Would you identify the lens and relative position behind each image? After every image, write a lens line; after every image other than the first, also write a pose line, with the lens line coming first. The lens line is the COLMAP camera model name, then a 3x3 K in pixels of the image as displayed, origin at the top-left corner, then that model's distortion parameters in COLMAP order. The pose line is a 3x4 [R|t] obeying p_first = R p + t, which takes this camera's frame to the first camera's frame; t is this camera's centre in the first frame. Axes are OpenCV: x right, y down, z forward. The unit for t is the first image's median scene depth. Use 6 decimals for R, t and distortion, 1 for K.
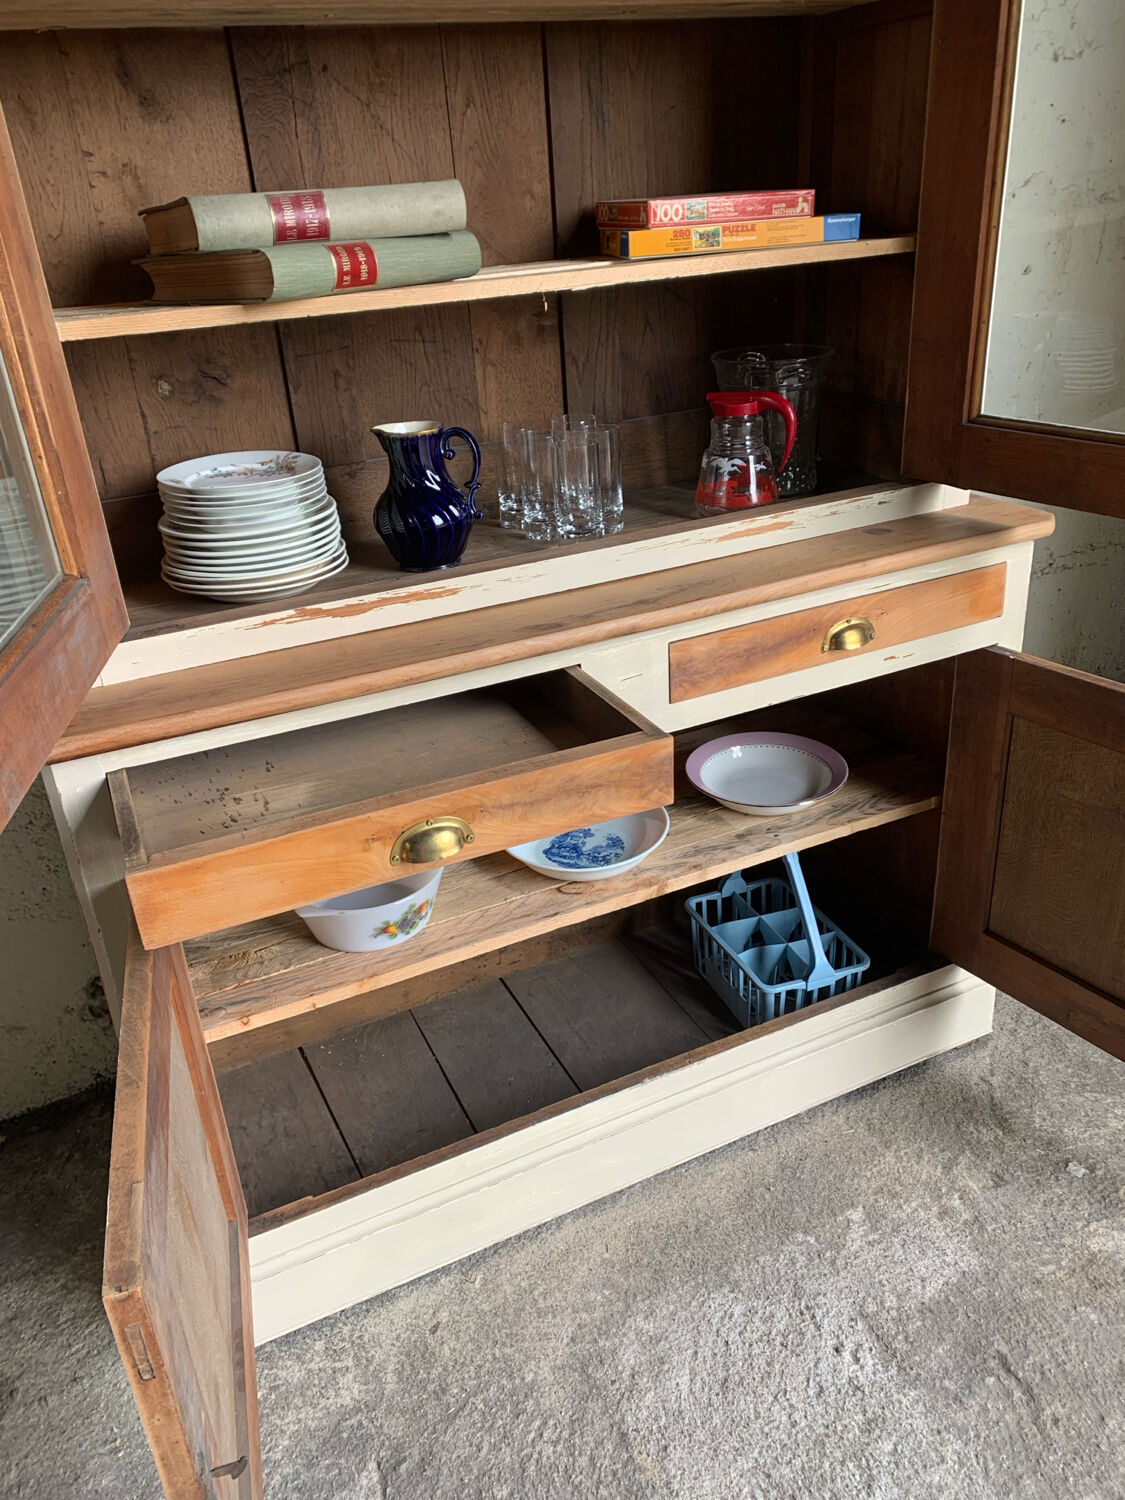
lens RADIAL K [[1147.8, 0, 557.2], [0, 1147.8, 741.0], [0, 0, 1]] dist [0.029885, -0.026048]
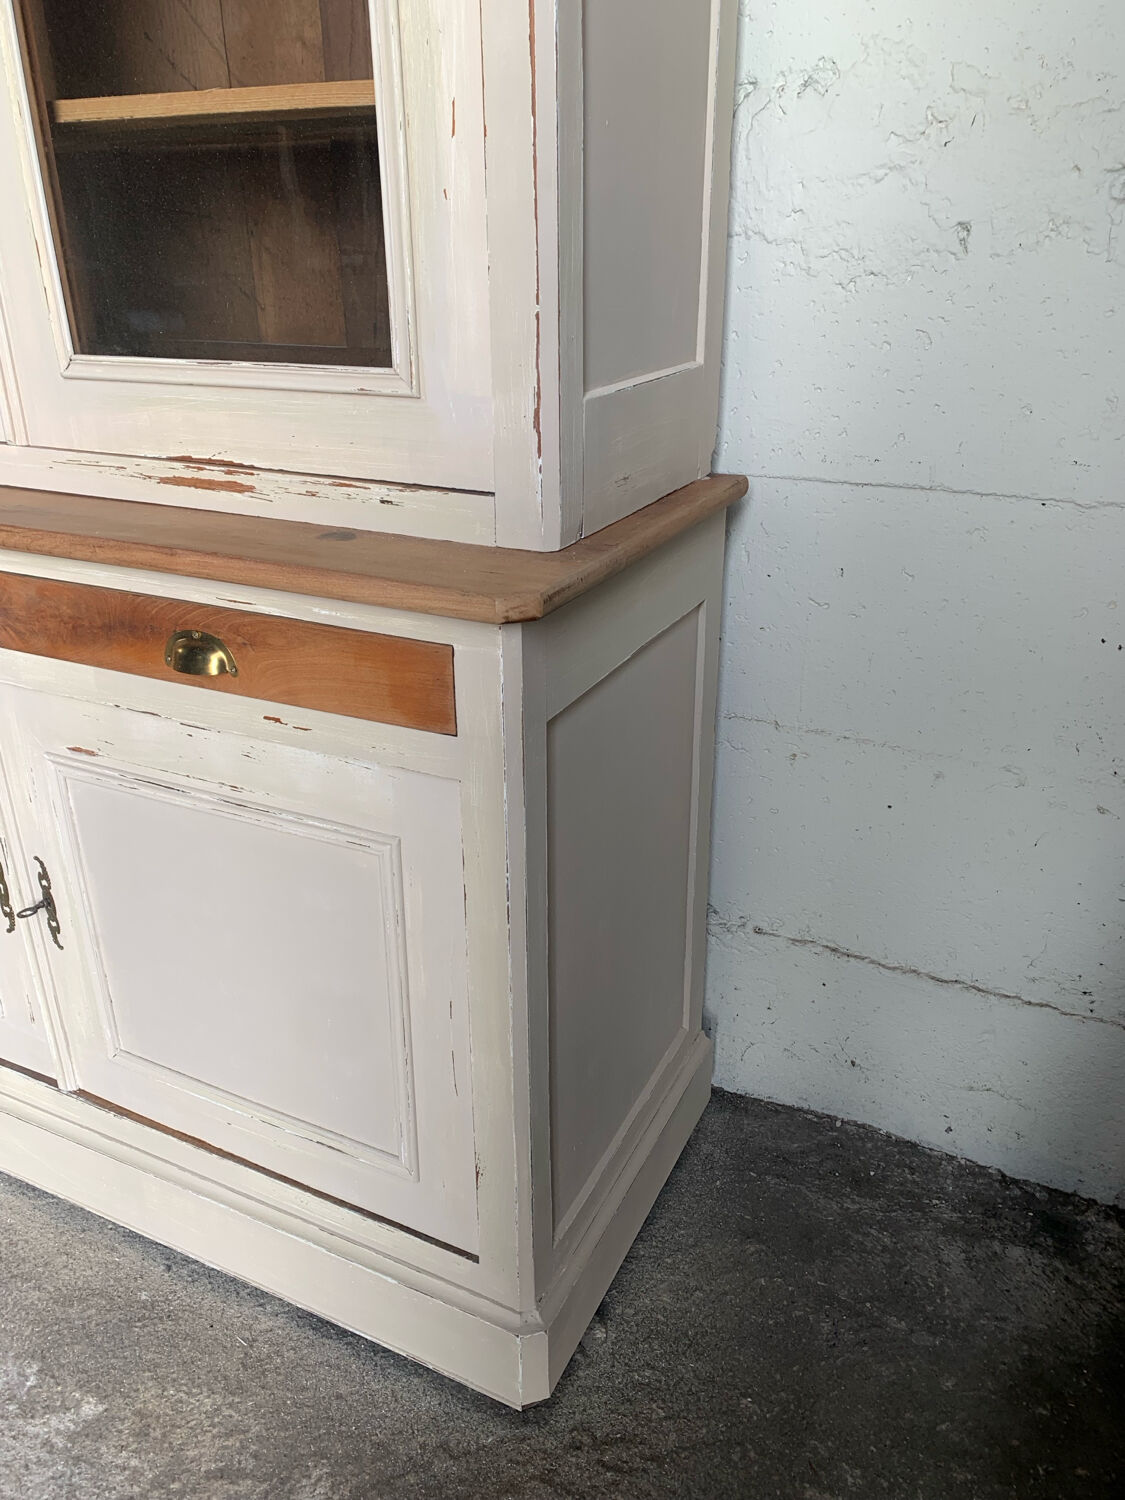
lens RADIAL K [[1148.1, 0, 563.3], [0, 1148.1, 729.3], [0, 0, 1]] dist [0.021467, -0.014171]
pose [[0.626435, 0.365544, -0.688445, 0.876207], [-0.371107, 0.916560, 0.148986, -0.233727], [0.685463, 0.162156, 0.709821, 0.664983]]
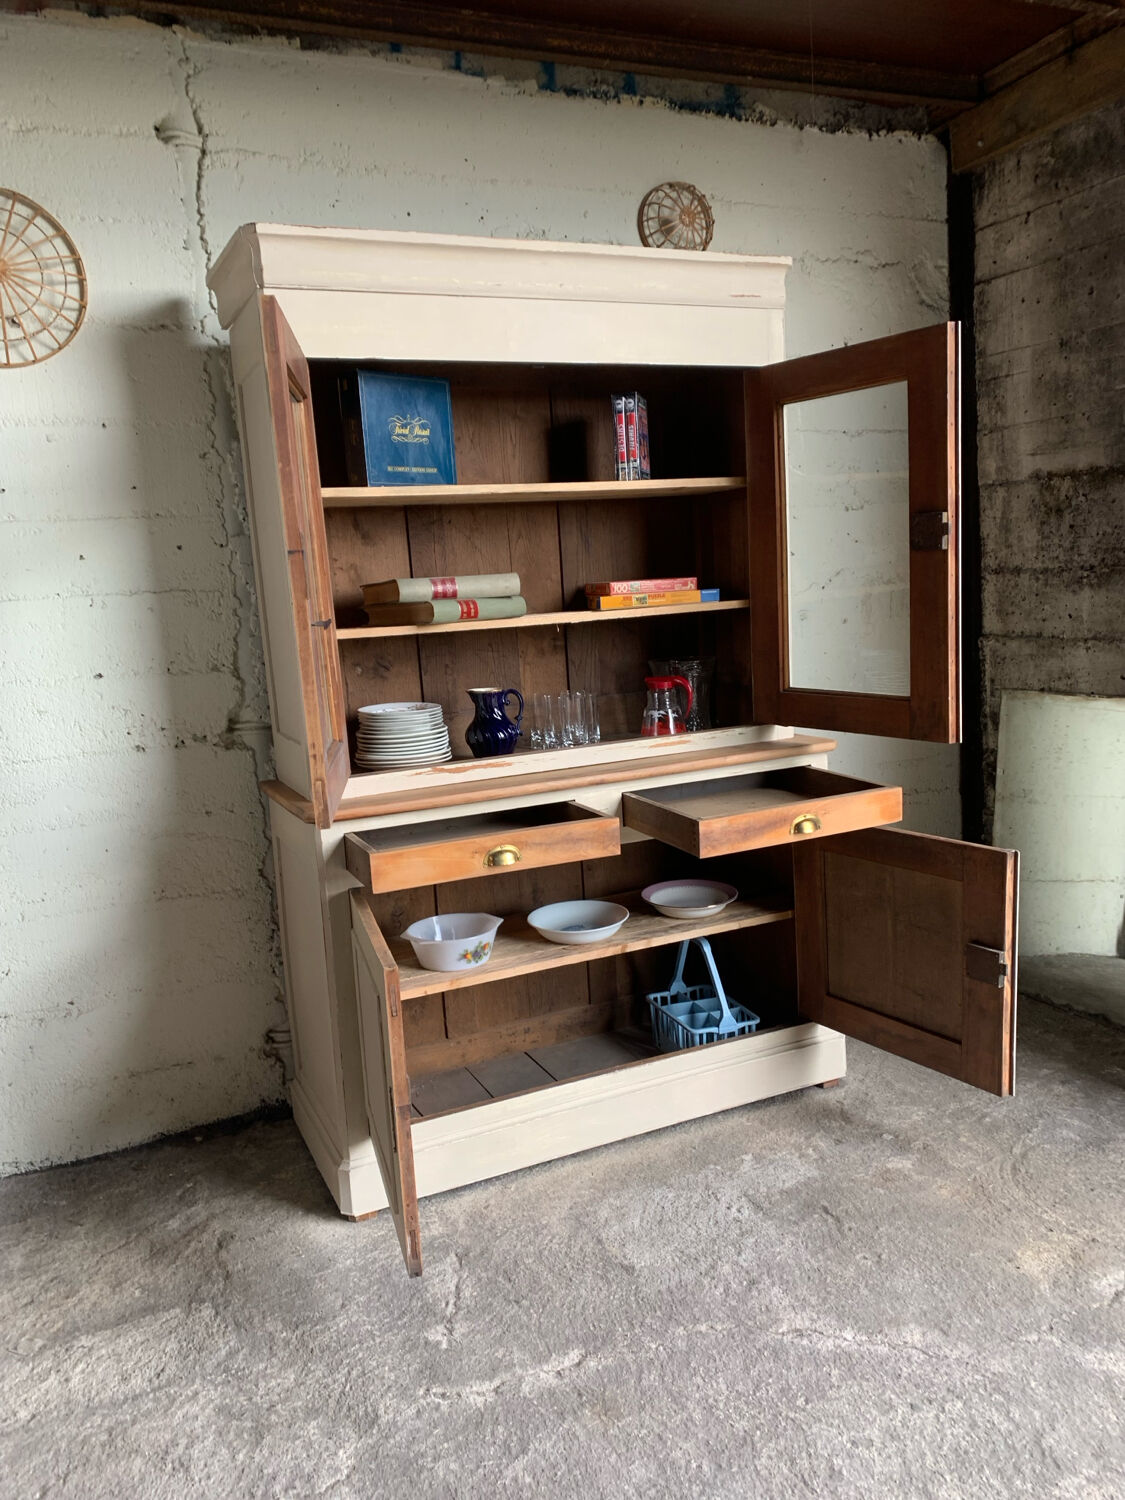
lens RADIAL K [[1147.8, 0, 560.6], [0, 1147.8, 751.0], [0, 0, 1]] dist [0.029885, -0.026048]
pose [[0.999972, 0.004576, -0.005968, 0.006208], [-0.006123, 0.956133, -0.292868, 0.372987], [0.004366, 0.292896, 0.956134, -0.769980]]
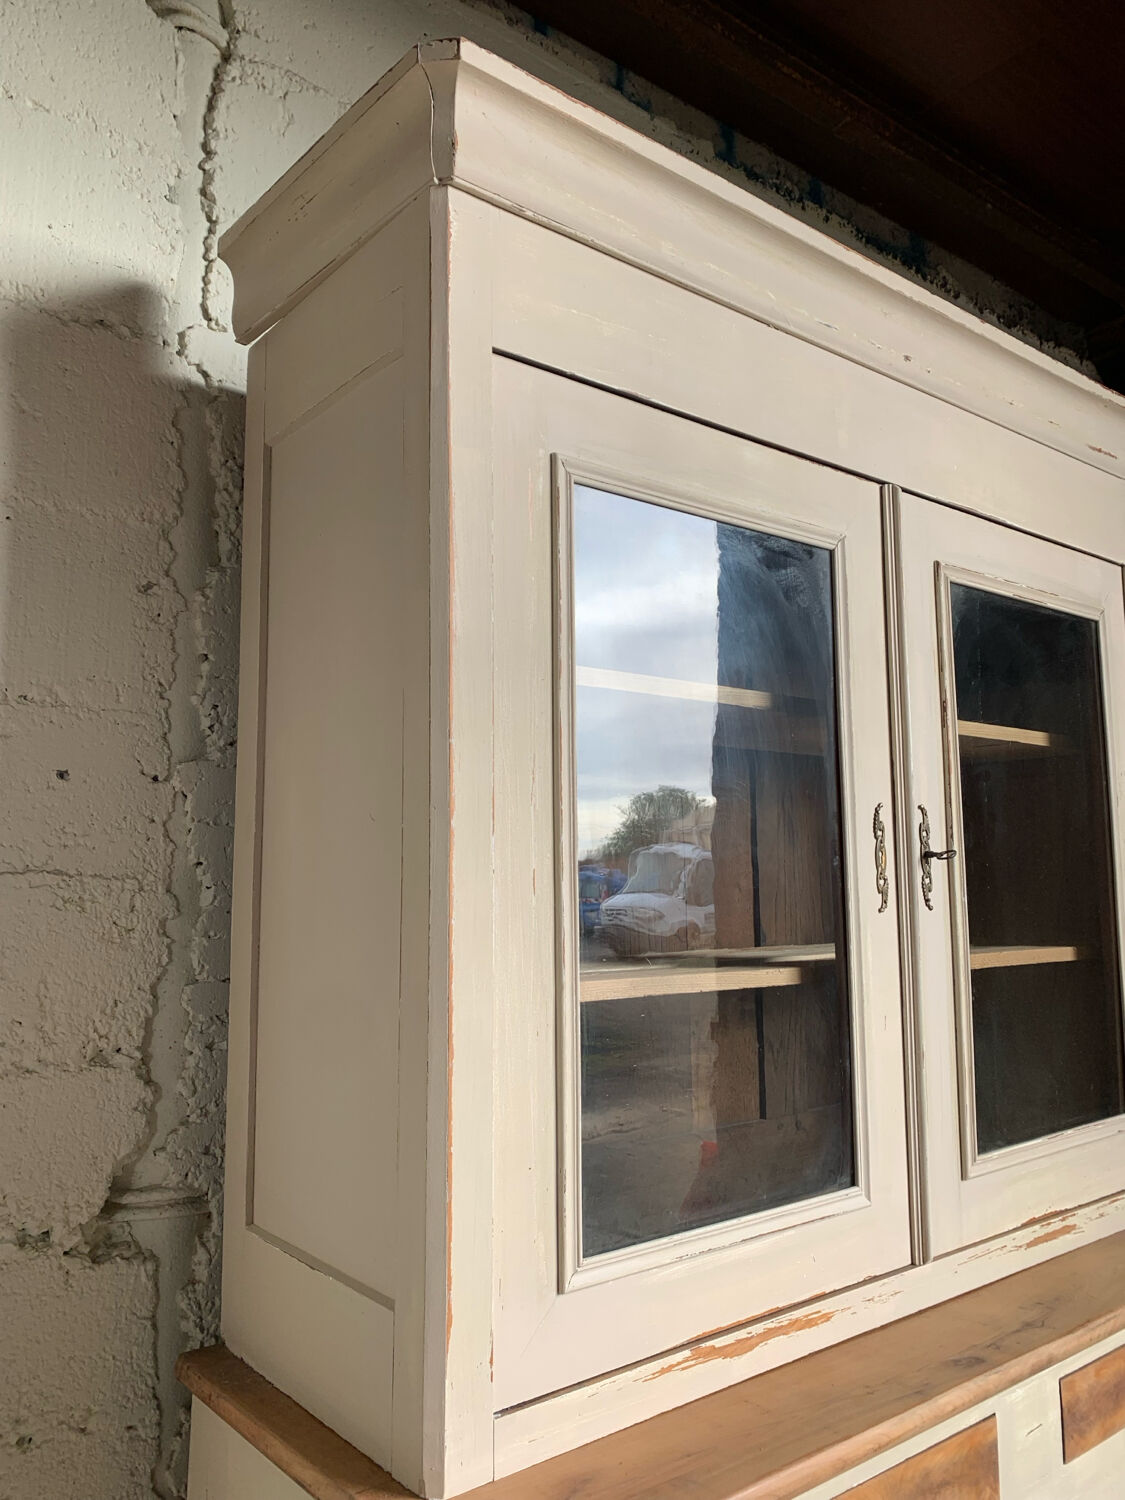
lens RADIAL K [[1148.1, 0, 561.1], [0, 1148.1, 729.2], [0, 0, 1]] dist [0.021467, -0.014171]
pose [[0.969564, 0.091011, 0.227293, -0.455828], [0.050993, 0.832924, -0.551033, -0.031168], [-0.239468, 0.545852, 0.802932, 0.131455]]
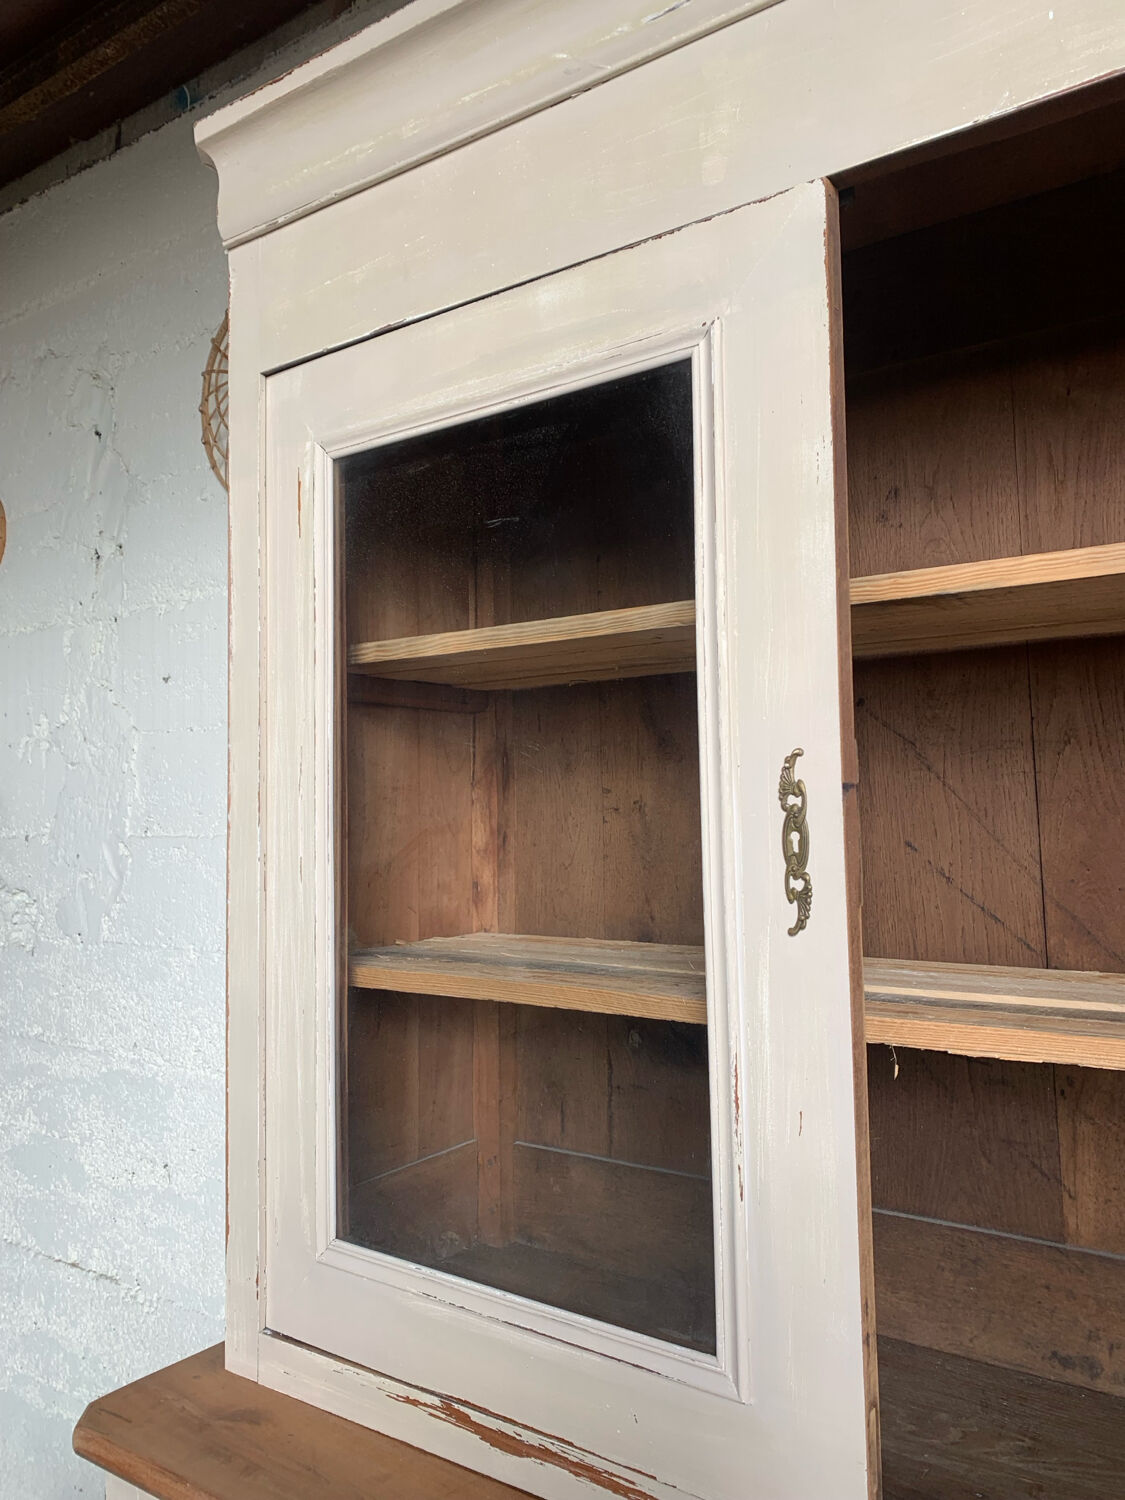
lens RADIAL K [[1147.8, 0, 573.0], [0, 1147.8, 724.1], [0, 0, 1]] dist [0.029885, -0.026048]
pose [[0.500211, -0.002739, -0.865899, 0.358358], [-0.387623, 0.893495, -0.226748, -0.300770], [0.774298, 0.449065, 0.445874, 0.483145]]
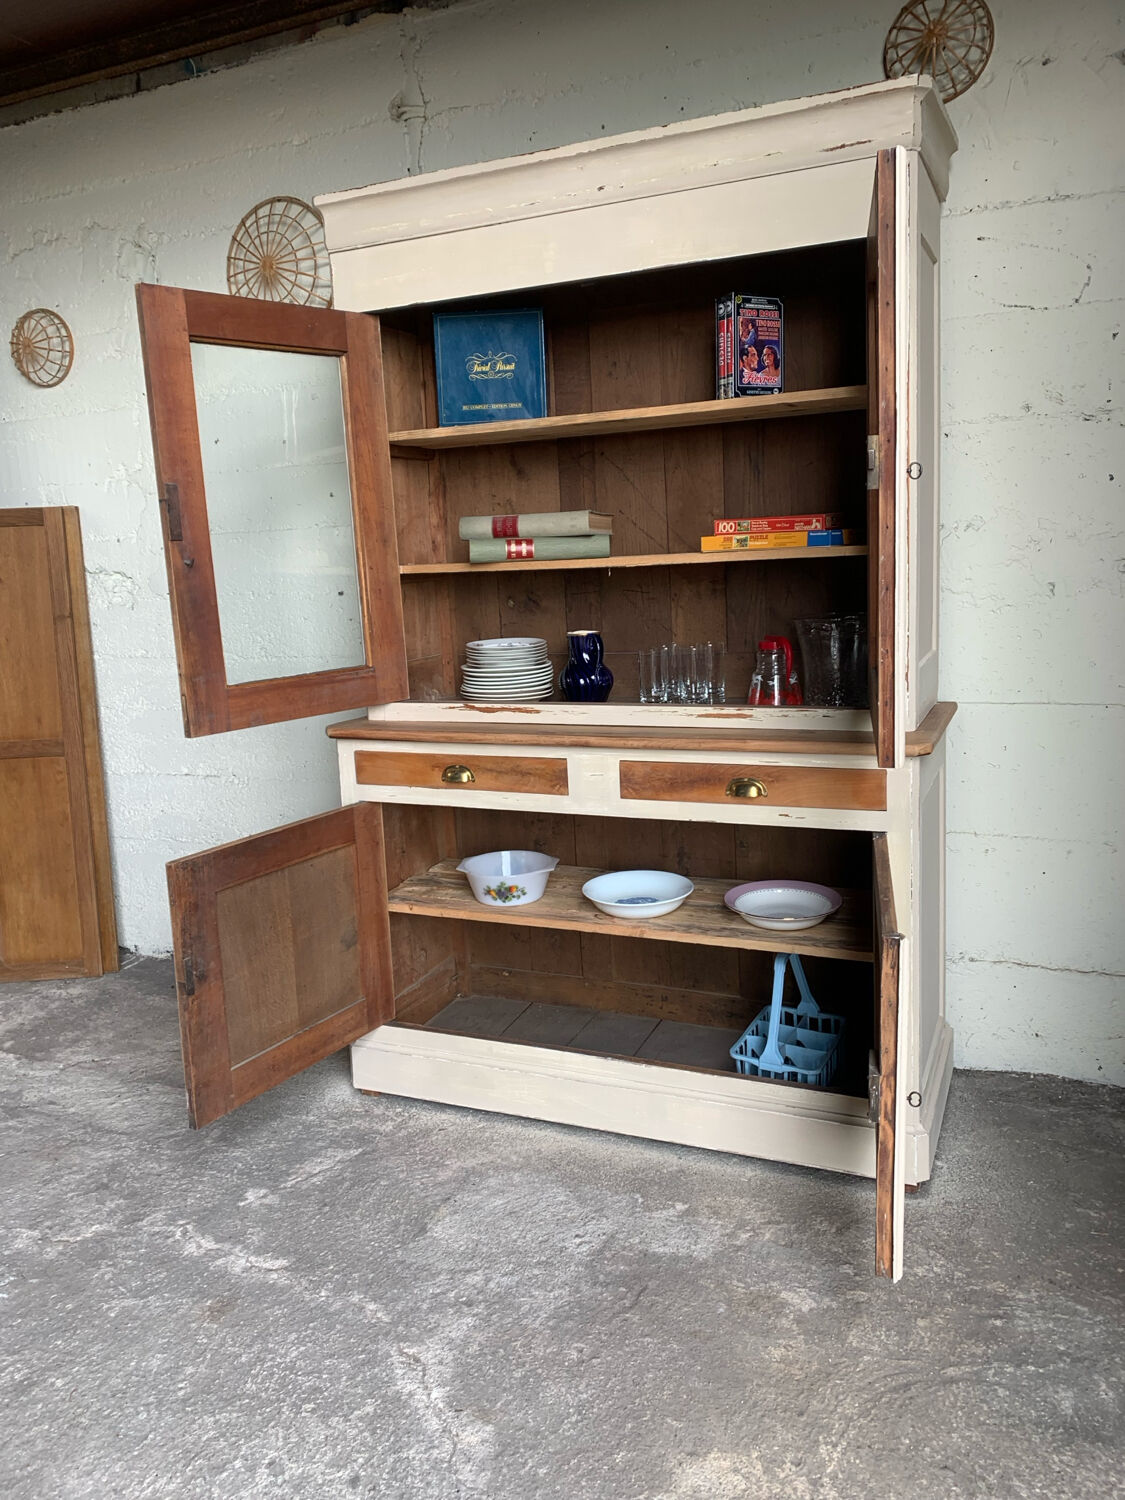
lens RADIAL K [[1147.8, 0, 557.1], [0, 1147.8, 735.2], [0, 0, 1]] dist [0.029885, -0.026048]
pose [[0.660137, 0.159429, -0.734031, 1.179304], [-0.319990, 0.943797, -0.082788, 0.045399], [0.679577, 0.289534, 0.674051, -0.204689]]
